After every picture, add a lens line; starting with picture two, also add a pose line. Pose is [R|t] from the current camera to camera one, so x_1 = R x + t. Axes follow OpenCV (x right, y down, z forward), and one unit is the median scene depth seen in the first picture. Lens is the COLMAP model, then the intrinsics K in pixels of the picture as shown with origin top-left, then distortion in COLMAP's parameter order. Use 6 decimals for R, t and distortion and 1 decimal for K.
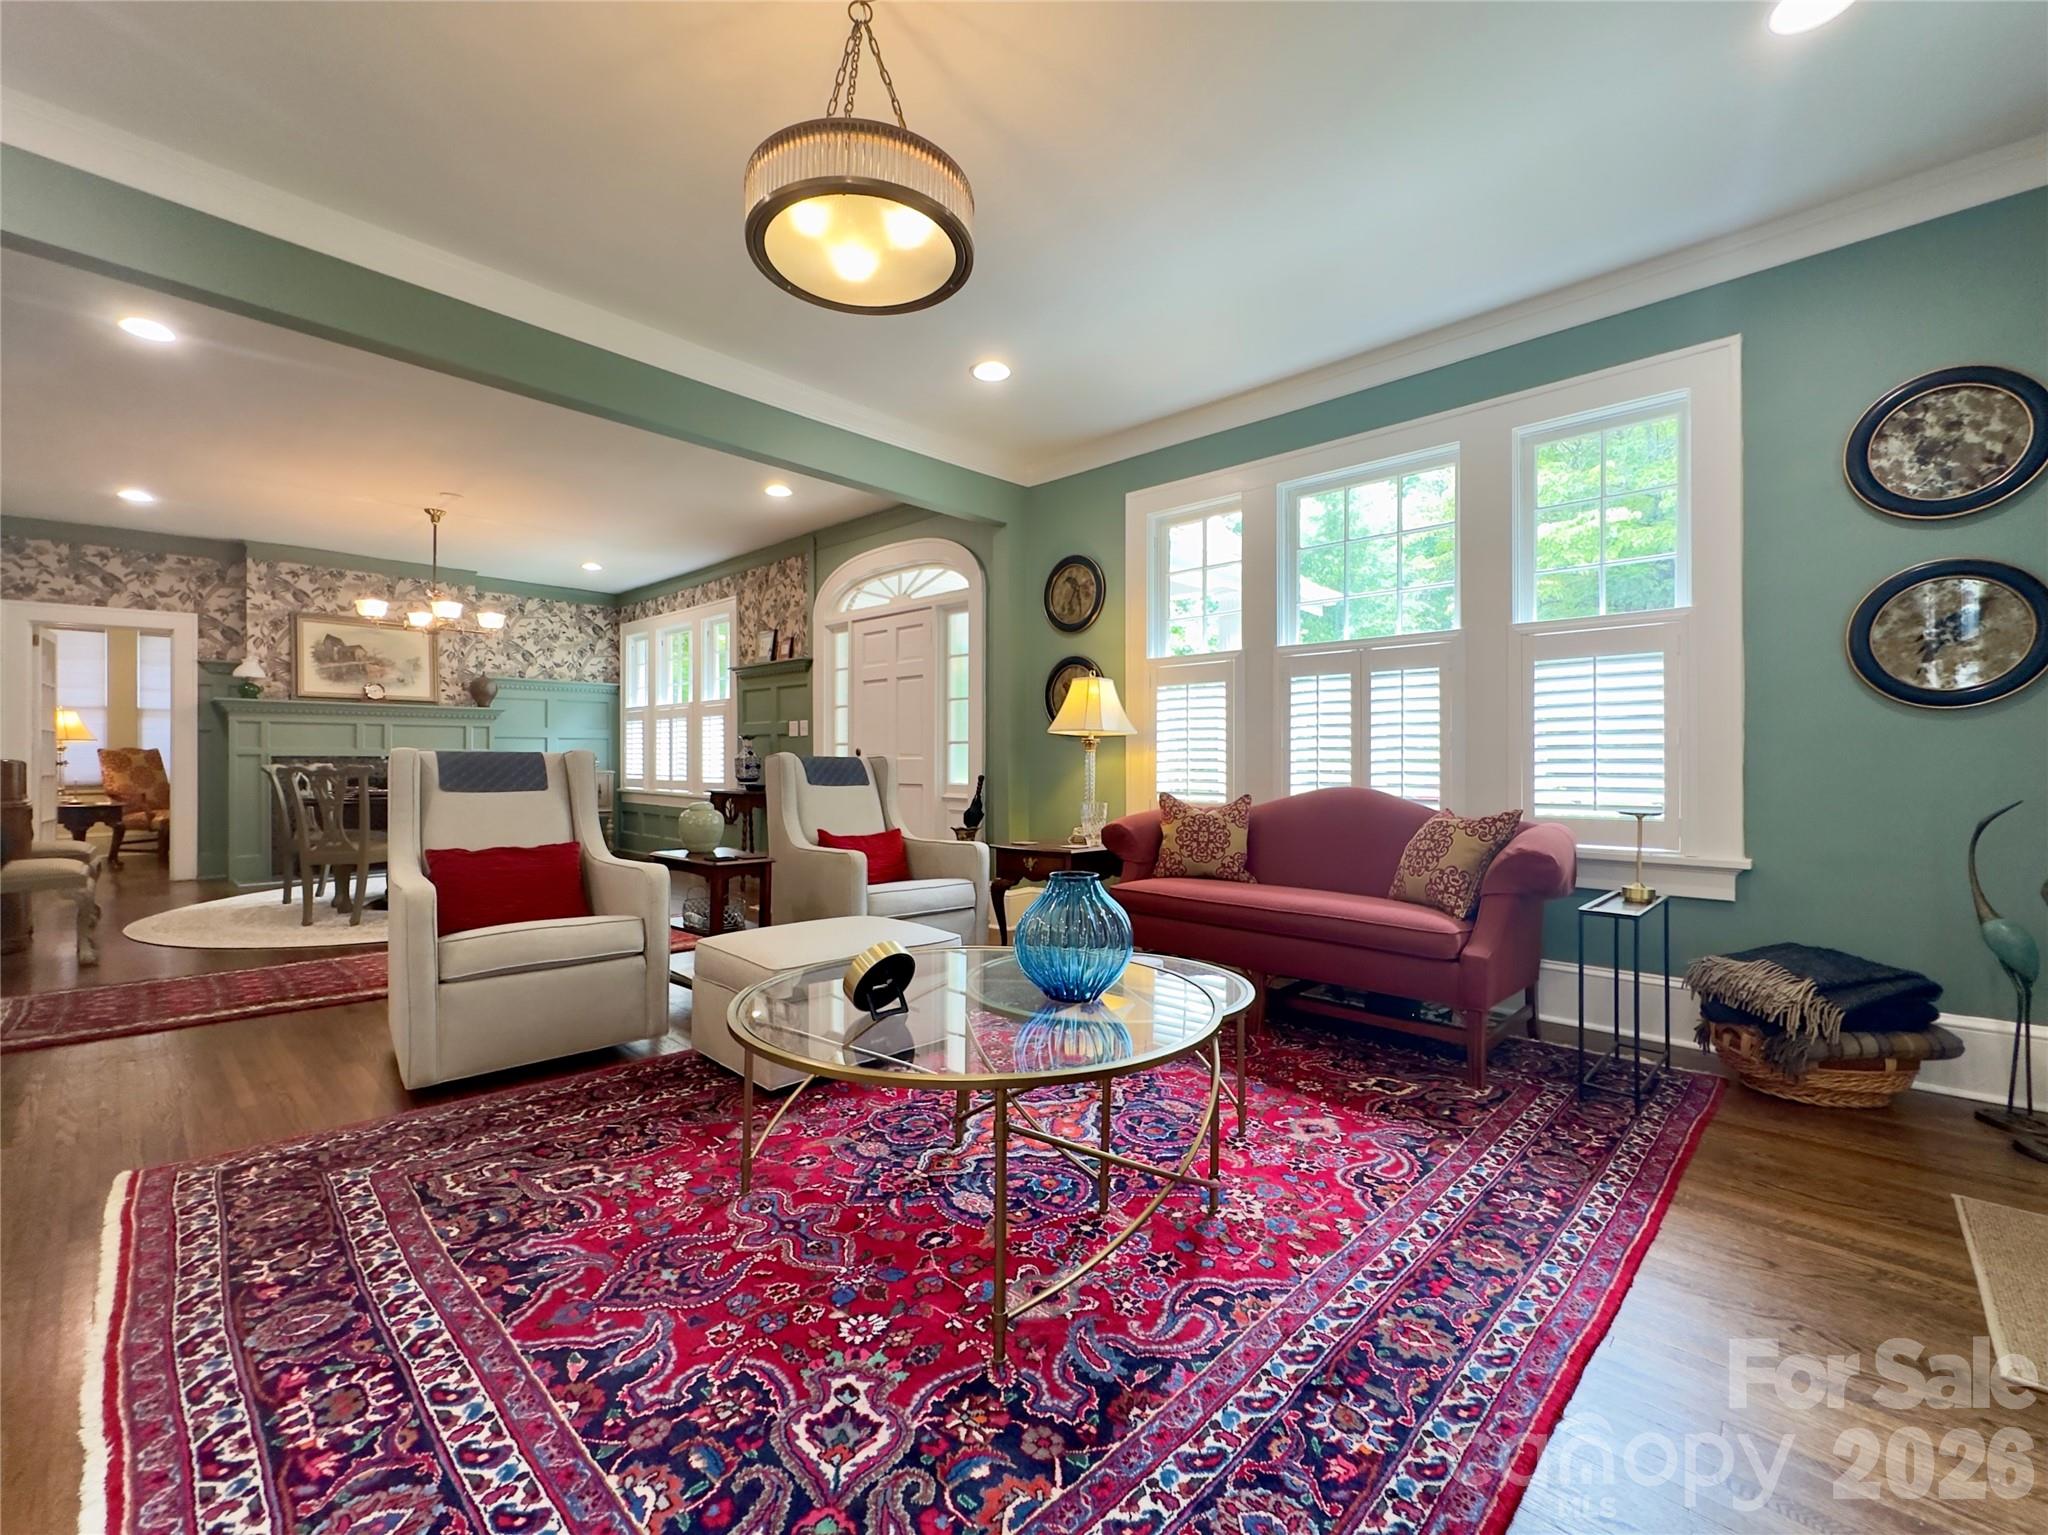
lens RADIAL K [[863.8, 0, 1026.4], [0, 863.8, 759.2], [0, 0, 1]] dist [-0.002970, 0.000686]
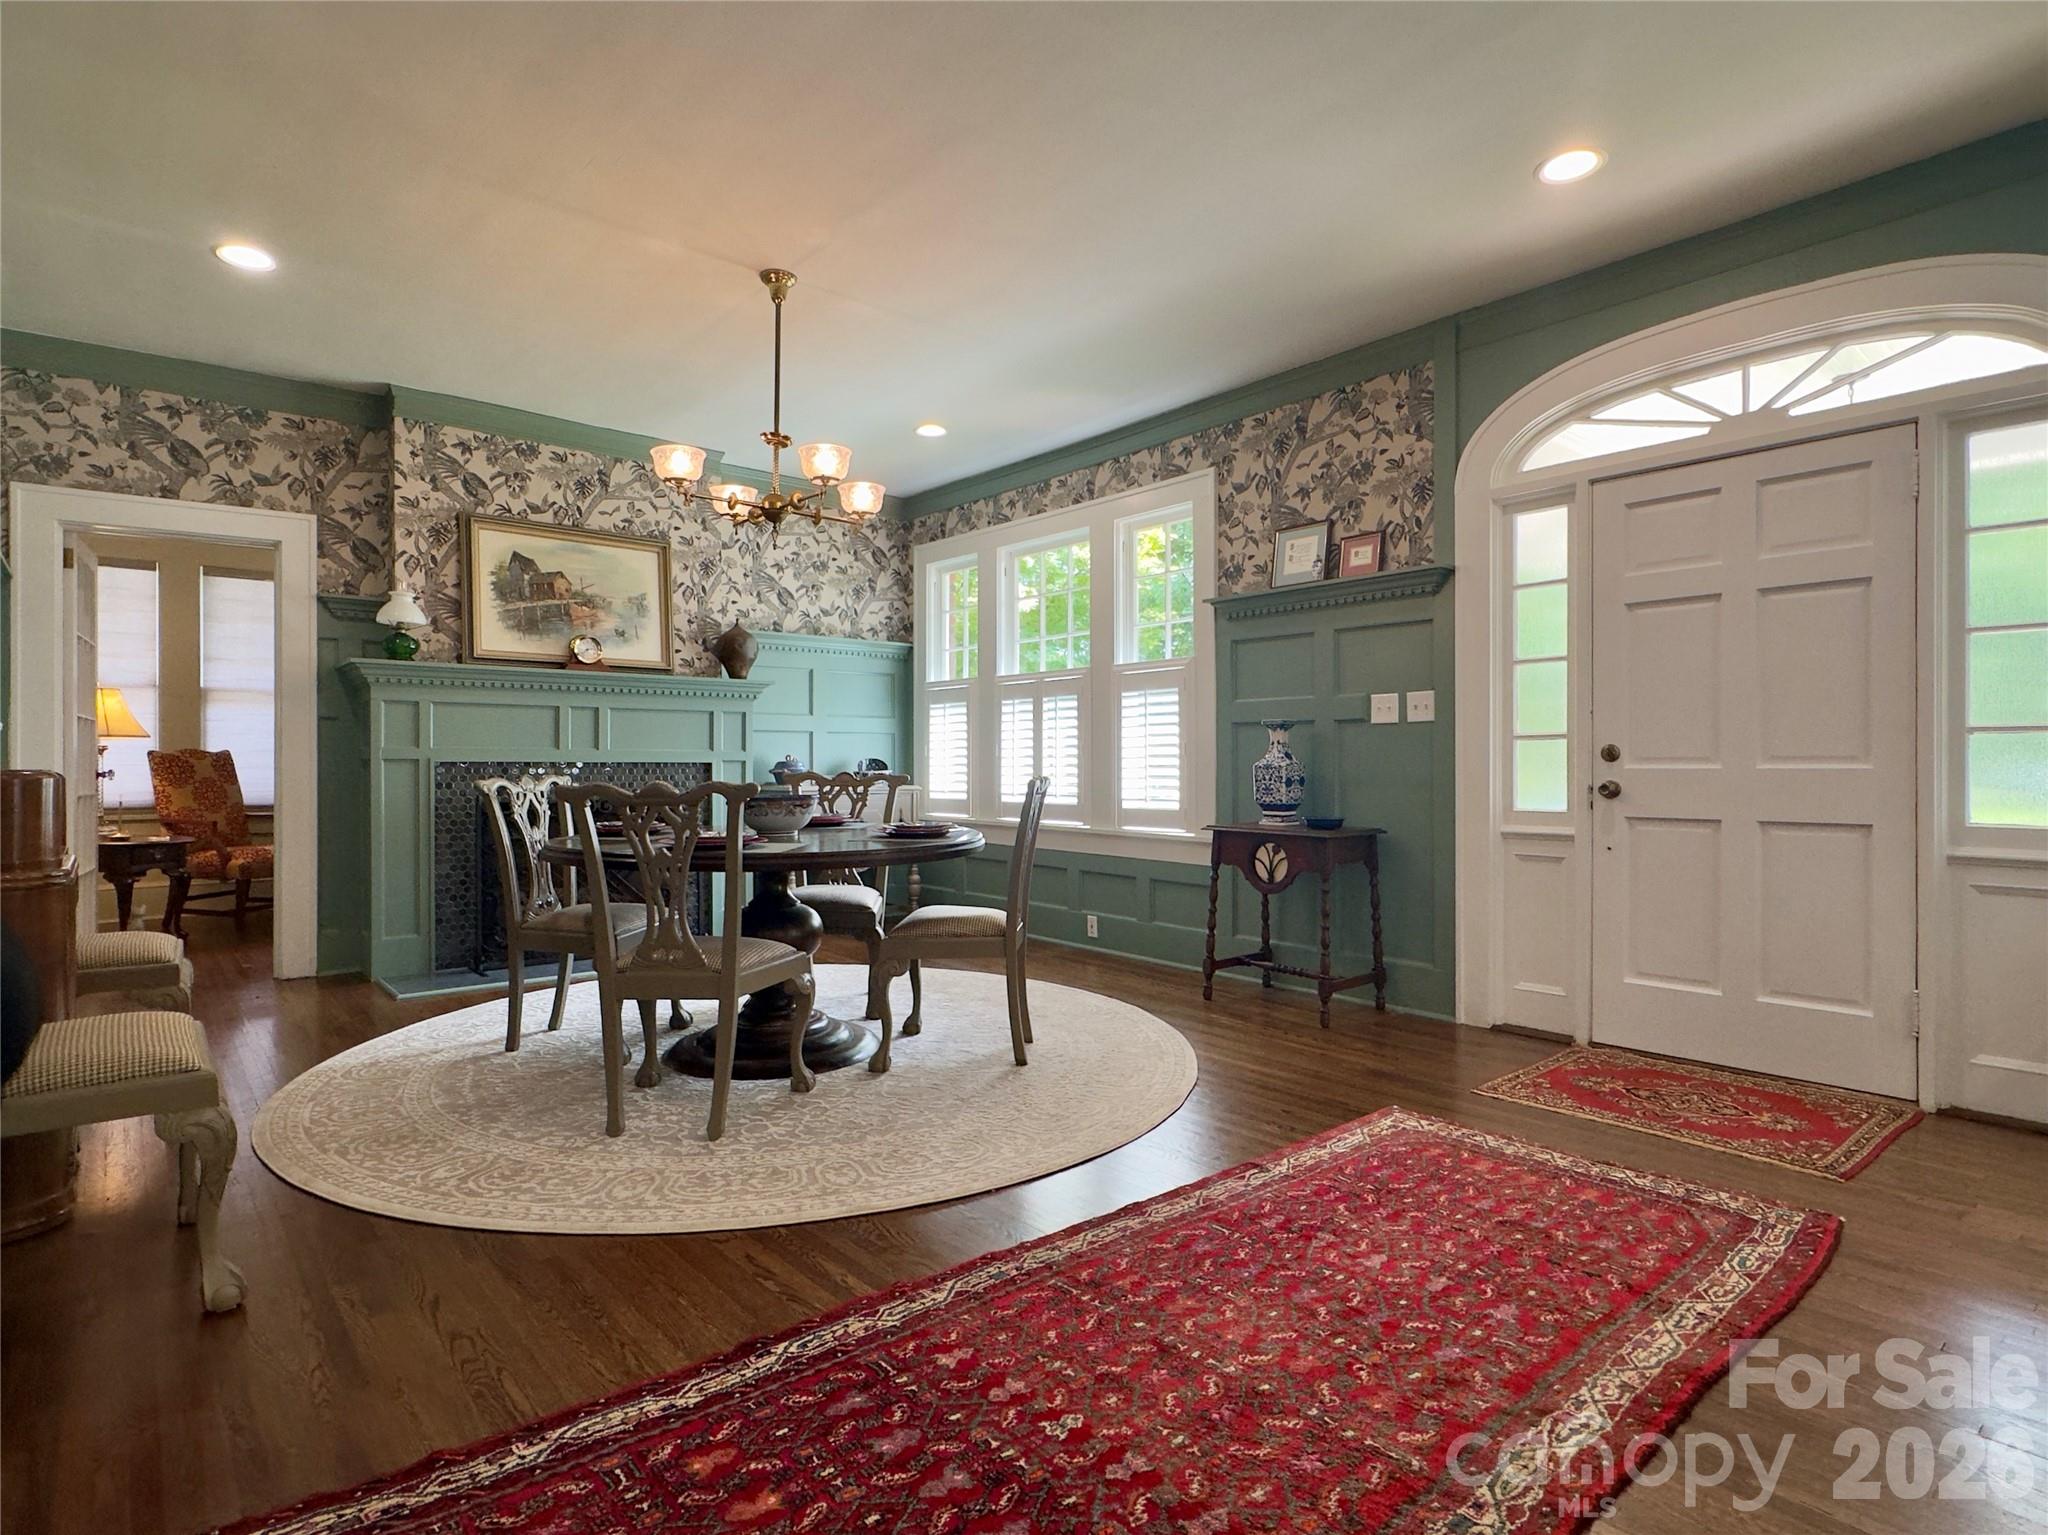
lens RADIAL K [[1063.9, 0, 1024.0], [0, 1063.9, 767.5], [0, 0, 1]] dist [-0.000451, -0.001098]
pose [[0.994007, -0.000263, -0.109315, -0.622406], [0.000510, 0.999997, 0.002238, -0.002095], [0.109314, -0.002280, 0.994005, 0.518143]]
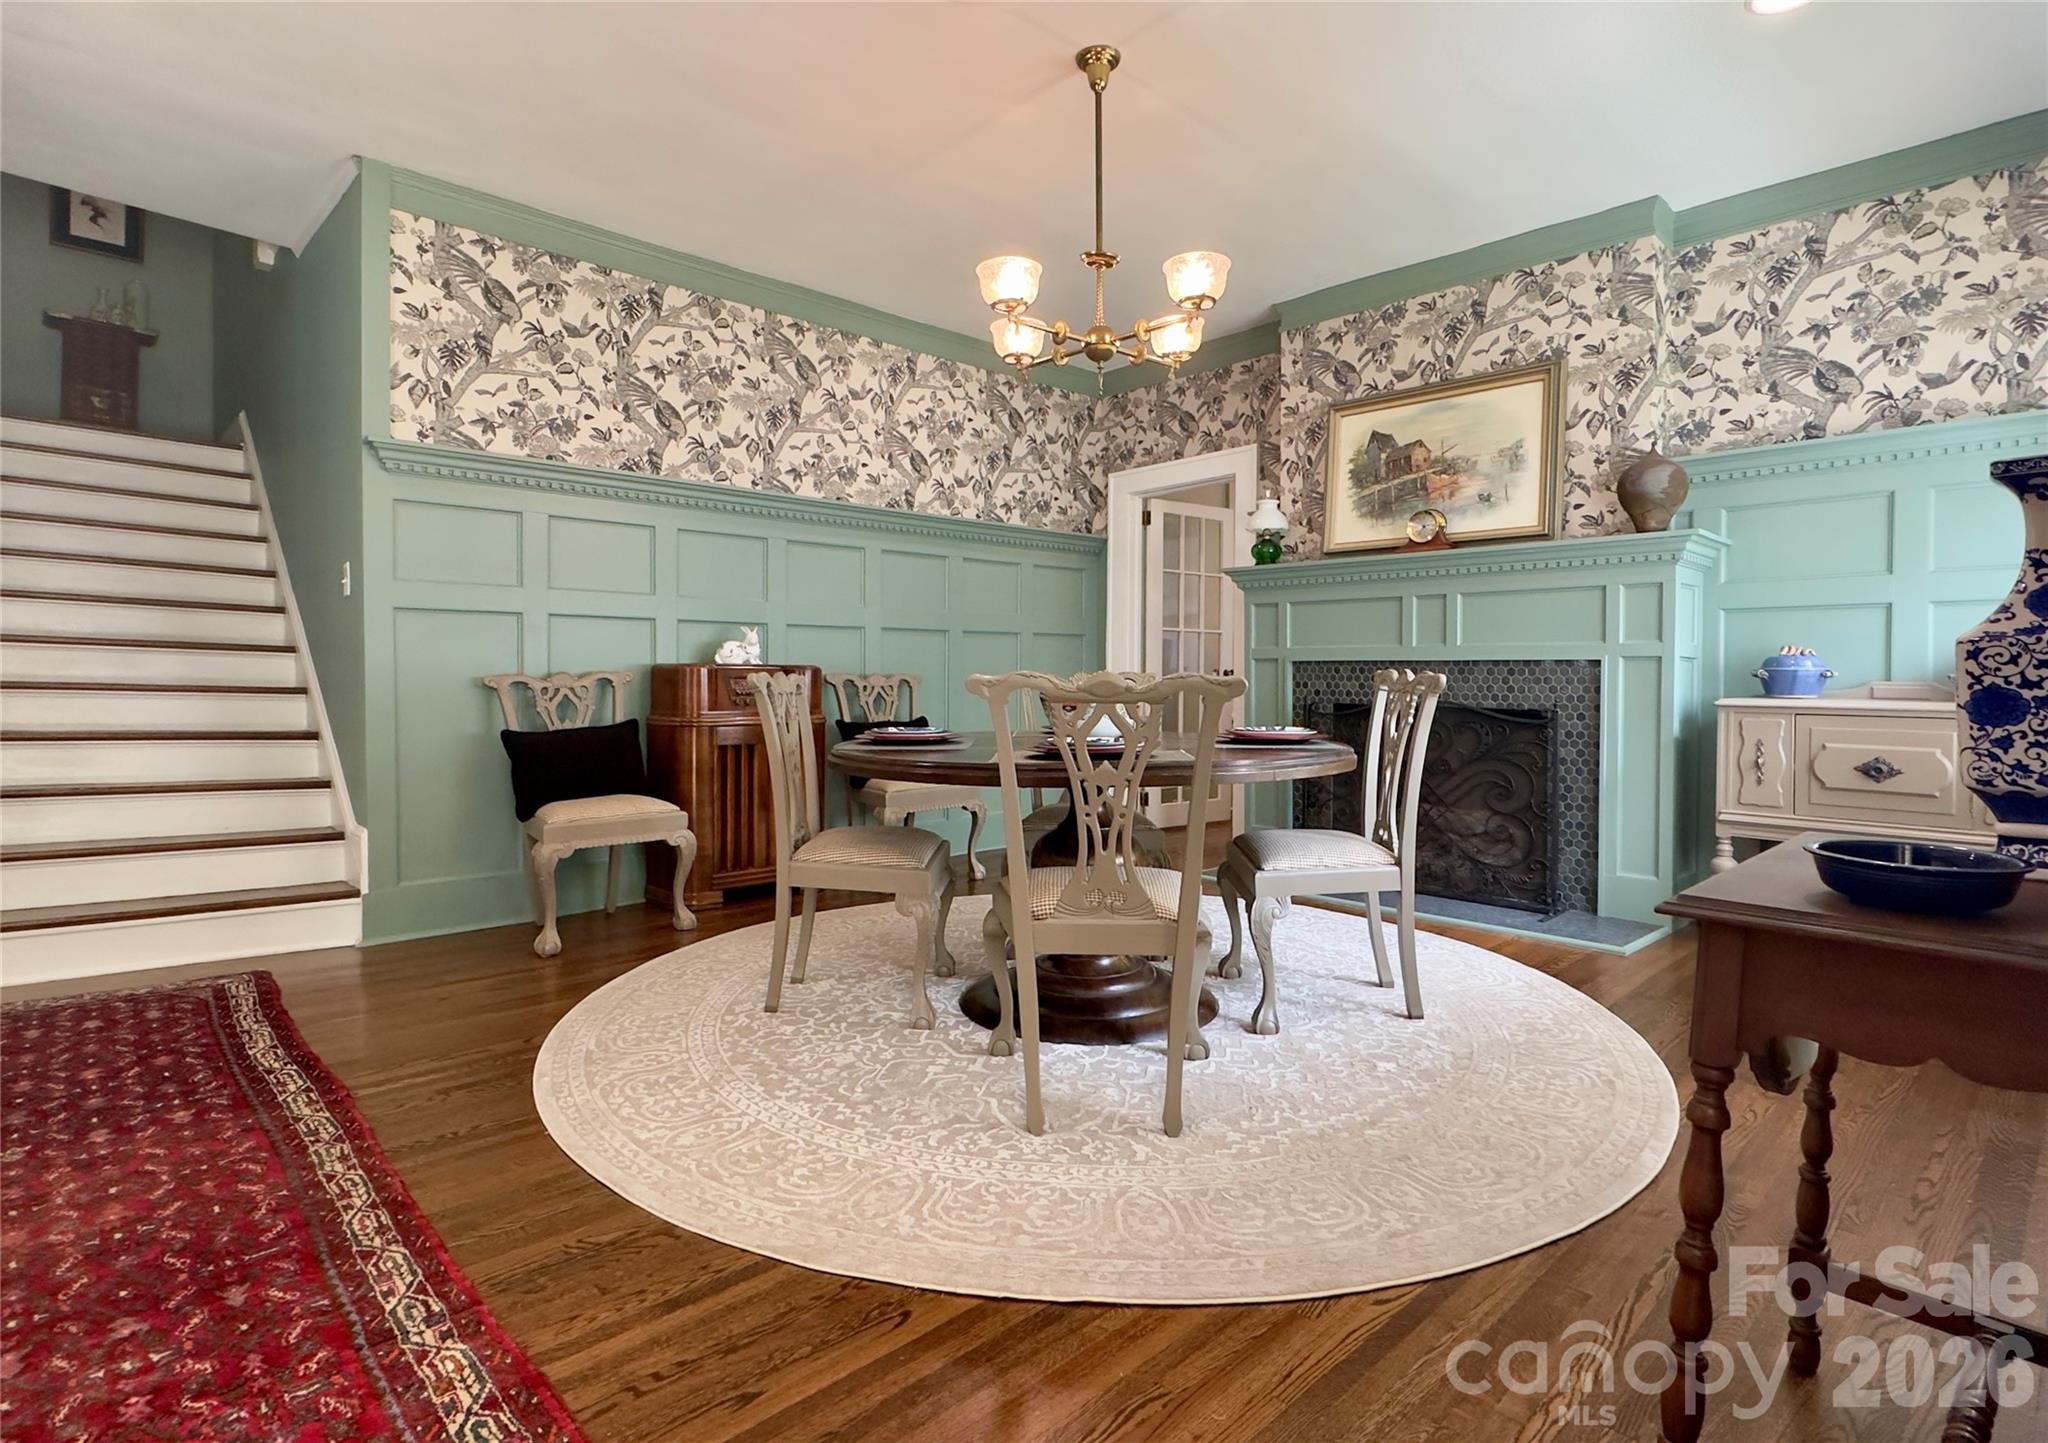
lens RADIAL K [[1060.1, 0, 1021.7], [0, 1060.1, 682.9], [0, 0, 1]] dist [-0.000835, 0.000278]
pose [[-0.055760, 0.010935, -0.998384, -0.228470], [-0.002078, 0.999937, 0.011068, 0.005294], [0.998442, 0.002692, -0.055733, 1.304215]]
